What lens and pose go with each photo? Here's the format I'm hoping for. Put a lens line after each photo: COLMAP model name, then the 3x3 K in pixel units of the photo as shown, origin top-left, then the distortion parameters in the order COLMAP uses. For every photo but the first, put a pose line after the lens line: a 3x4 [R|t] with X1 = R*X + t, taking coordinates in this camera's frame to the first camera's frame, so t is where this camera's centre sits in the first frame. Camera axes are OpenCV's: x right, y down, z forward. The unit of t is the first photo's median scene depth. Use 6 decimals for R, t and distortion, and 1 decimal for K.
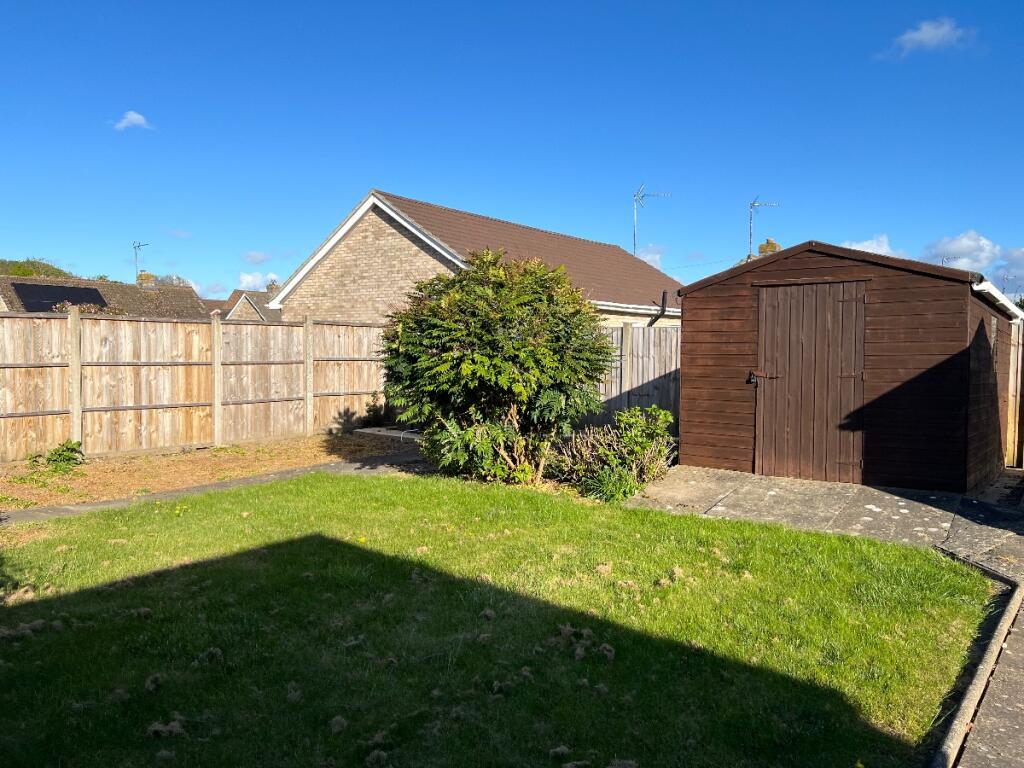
lens RADIAL K [[774.2, 0, 510.7], [0, 774.2, 372.0], [0, 0, 1]] dist [0.029028, -0.001871]
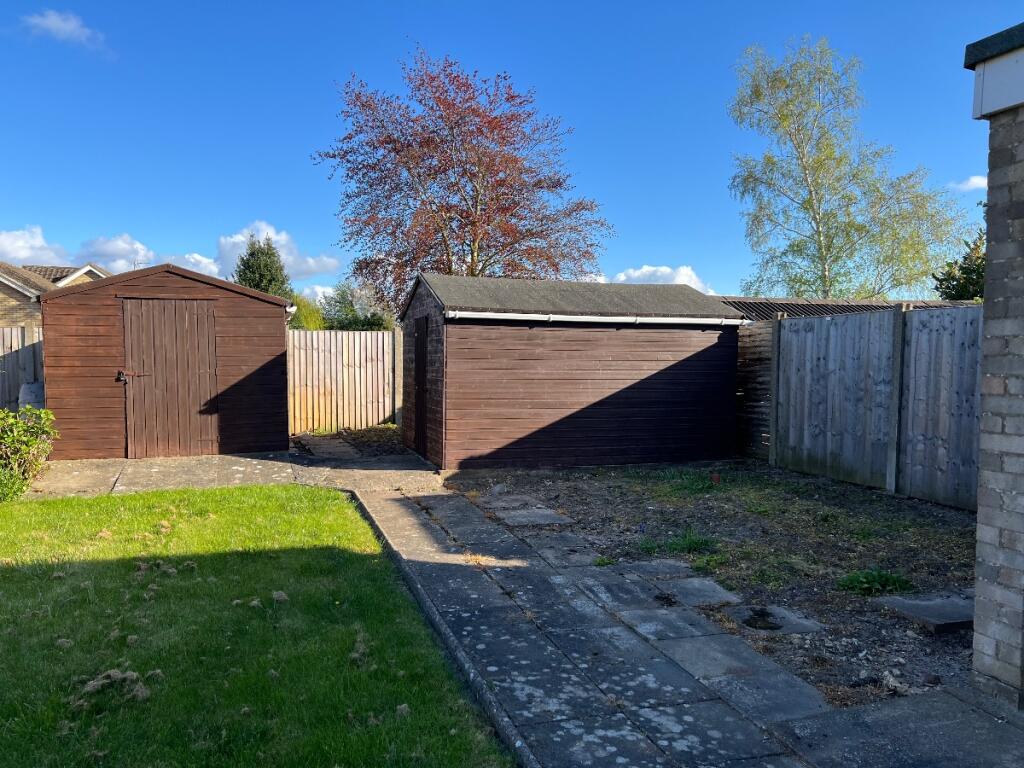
lens RADIAL K [[775.6, 0, 510.5], [0, 775.6, 387.9], [0, 0, 1]] dist [0.087265, -0.128504]
pose [[0.556901, -0.043108, 0.829460, -0.360020], [0.025950, 0.999068, 0.034500, -0.001053], [-0.830174, 0.002312, 0.557500, -0.146076]]
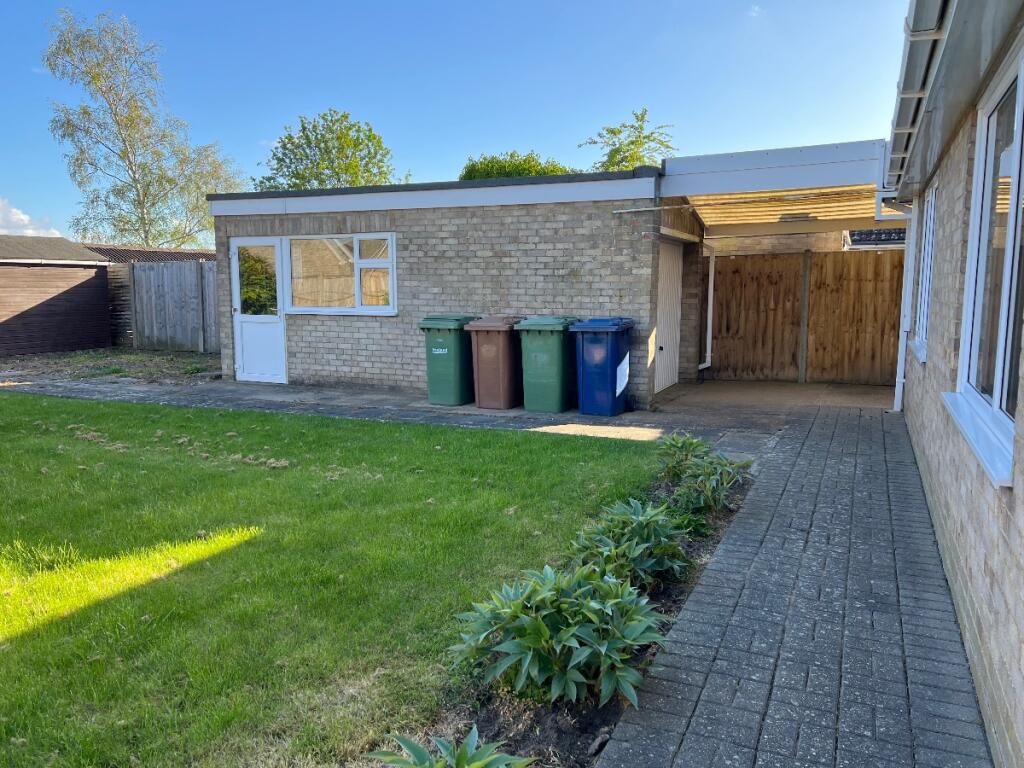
lens RADIAL K [[775.6, 0, 510.5], [0, 775.6, 387.9], [0, 0, 1]] dist [0.087265, -0.128504]
pose [[-0.223822, -0.136141, 0.965075, -1.529886], [0.028473, 0.988860, 0.146100, -0.002608], [-0.974214, 0.060179, -0.217452, -0.340751]]
